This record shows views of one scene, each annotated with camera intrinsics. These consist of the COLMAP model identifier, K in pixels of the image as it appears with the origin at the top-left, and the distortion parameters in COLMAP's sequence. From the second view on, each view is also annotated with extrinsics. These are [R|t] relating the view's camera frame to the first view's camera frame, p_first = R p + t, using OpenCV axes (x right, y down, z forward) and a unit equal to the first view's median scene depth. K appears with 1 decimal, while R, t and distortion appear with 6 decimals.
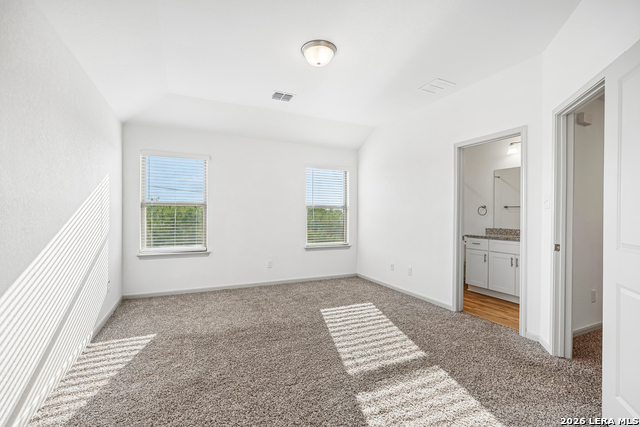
lens RADIAL K [[281.4, 0, 320.1], [0, 281.4, 218.3], [0, 0, 1]] dist [-0.007816, 0.005806]
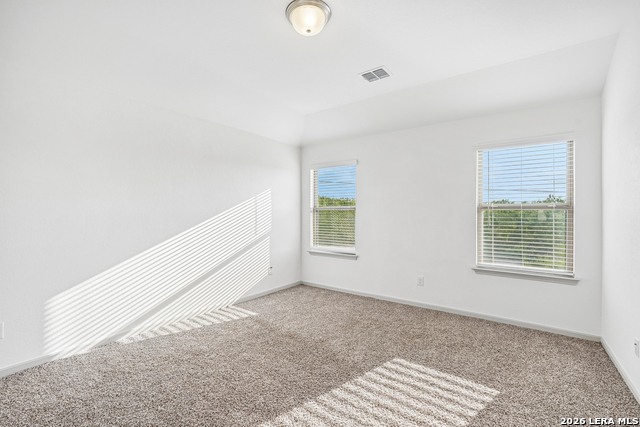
lens RADIAL K [[281.4, 0, 315.0], [0, 281.4, 215.3], [0, 0, 1]] dist [-0.007816, 0.005806]
pose [[0.485158, 0.001248, -0.874425, 0.517635], [-0.015559, 0.999853, -0.007206, -0.019565], [0.874288, 0.017101, 0.485107, 0.485259]]
